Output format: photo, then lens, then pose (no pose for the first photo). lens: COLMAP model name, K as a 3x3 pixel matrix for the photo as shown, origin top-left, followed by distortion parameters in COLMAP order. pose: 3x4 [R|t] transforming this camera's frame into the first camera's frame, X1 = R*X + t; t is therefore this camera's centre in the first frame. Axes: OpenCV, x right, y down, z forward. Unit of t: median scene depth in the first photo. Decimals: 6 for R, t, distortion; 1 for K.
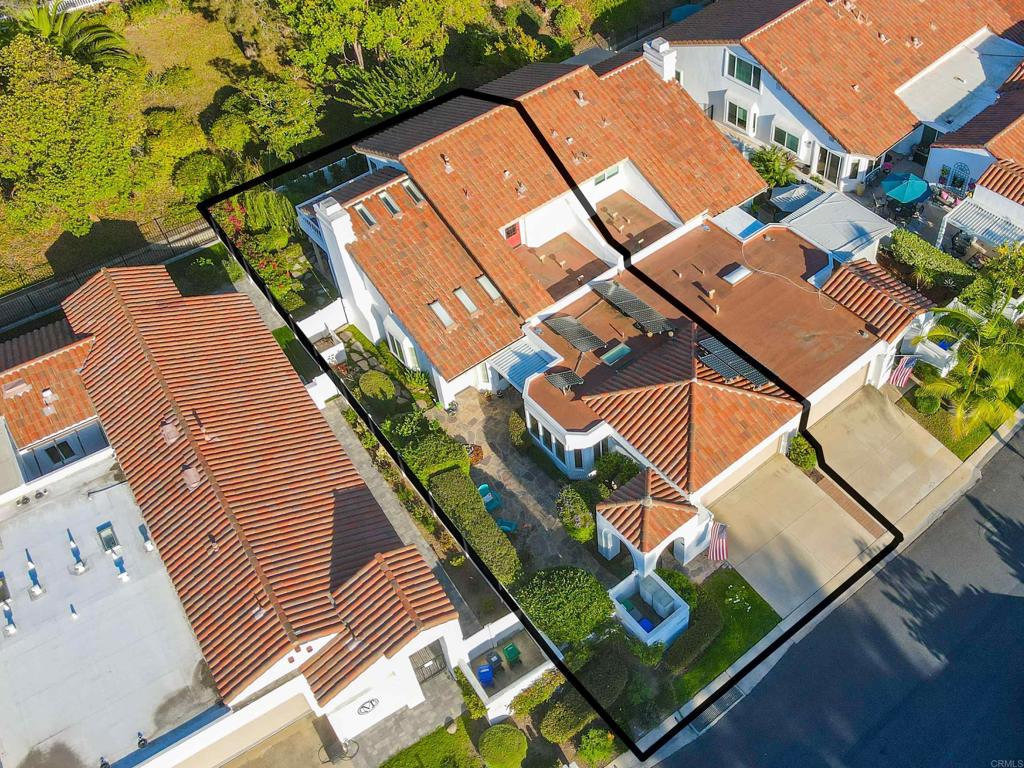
lens RADIAL K [[842.8, 0, 512.0], [0, 842.8, 384.0], [0, 0, 1]] dist [0.007264, -0.002920]
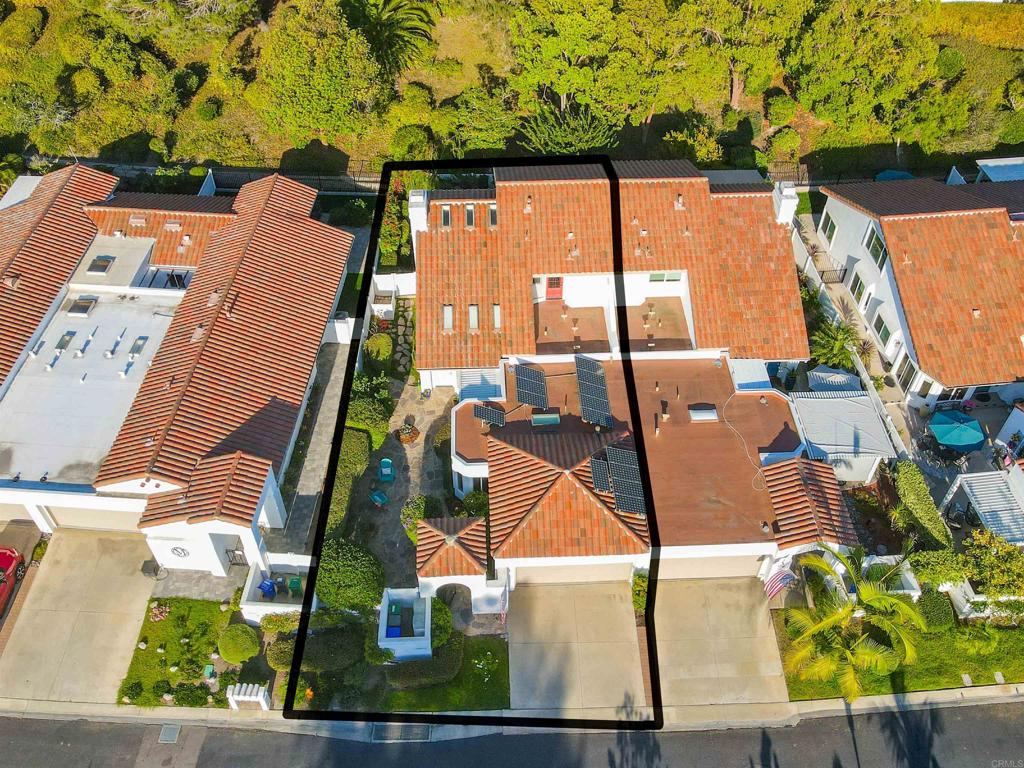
lens RADIAL K [[743.0, 0, 506.1], [0, 743.0, 385.5], [0, 0, 1]] dist [0.000030, 0.003522]
pose [[0.807954, 0.477822, -0.344813, 0.389688], [-0.478965, 0.873409, 0.088026, -0.133067], [0.343223, 0.094032, 0.934535, 0.084275]]
